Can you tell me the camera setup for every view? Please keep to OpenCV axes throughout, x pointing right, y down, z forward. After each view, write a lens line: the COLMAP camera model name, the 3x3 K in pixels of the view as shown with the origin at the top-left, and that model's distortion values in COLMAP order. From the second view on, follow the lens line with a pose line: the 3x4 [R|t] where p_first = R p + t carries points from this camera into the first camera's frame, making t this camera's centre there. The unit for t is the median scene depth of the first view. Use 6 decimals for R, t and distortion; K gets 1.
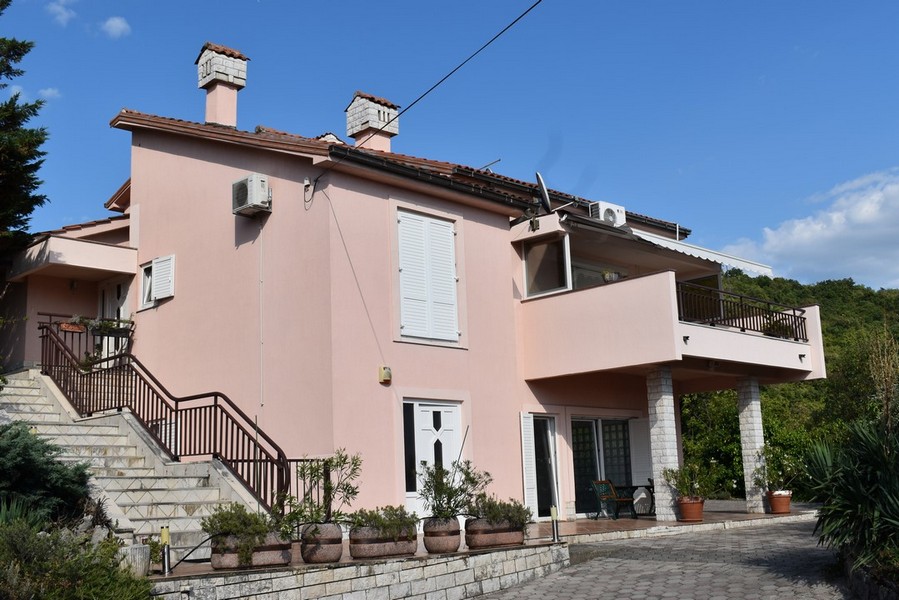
lens RADIAL K [[1017.5, 0, 450.7], [0, 1017.5, 301.5], [0, 0, 1]] dist [-0.014497, 0.000000]
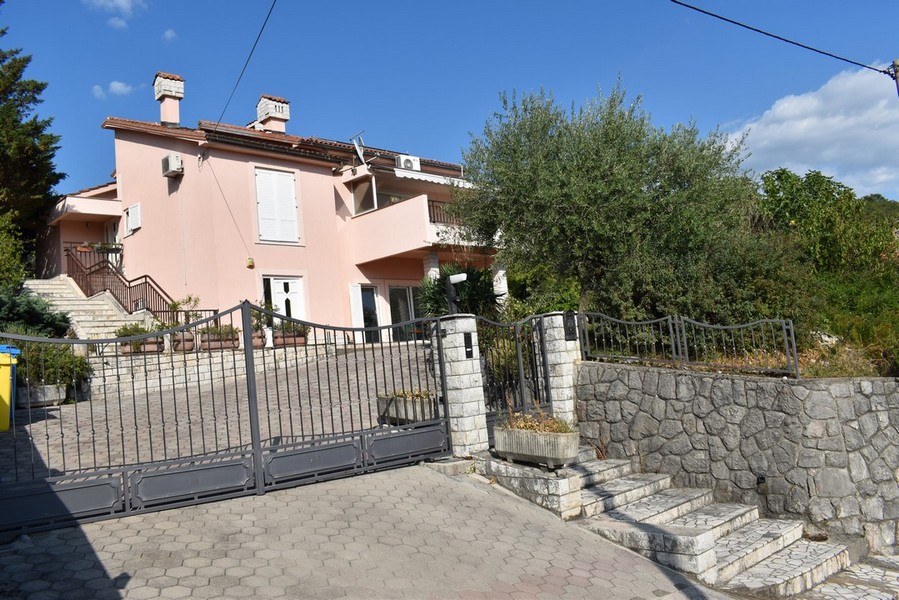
lens RADIAL K [[749.4, 0, 446.6], [0, 749.4, 299.2], [0, 0, 1]] dist [-0.051898, -0.010581]
pose [[0.998221, -0.059274, 0.006385, 0.226020], [0.058436, 0.994033, 0.092106, 0.030435], [-0.011806, -0.091569, 0.995729, -0.261089]]
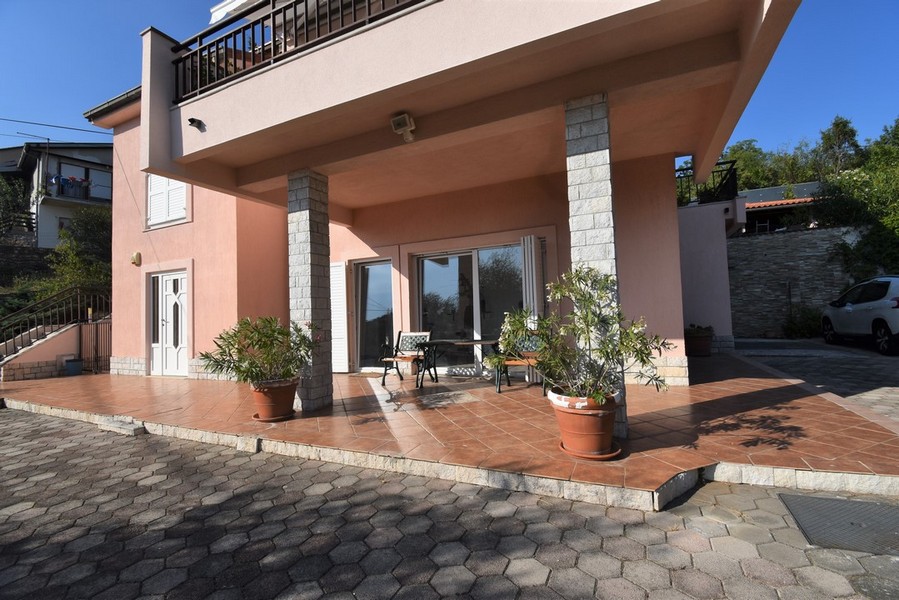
lens RADIAL K [[408.8, 0, 446.7], [0, 408.8, 297.7], [0, 0, 1]] dist [-0.000736, -0.000012]
pose [[0.337991, -0.011216, -0.941082, 0.493958], [0.193387, 0.979420, 0.057782, 0.146684], [0.921066, -0.201523, 0.333204, 1.008777]]
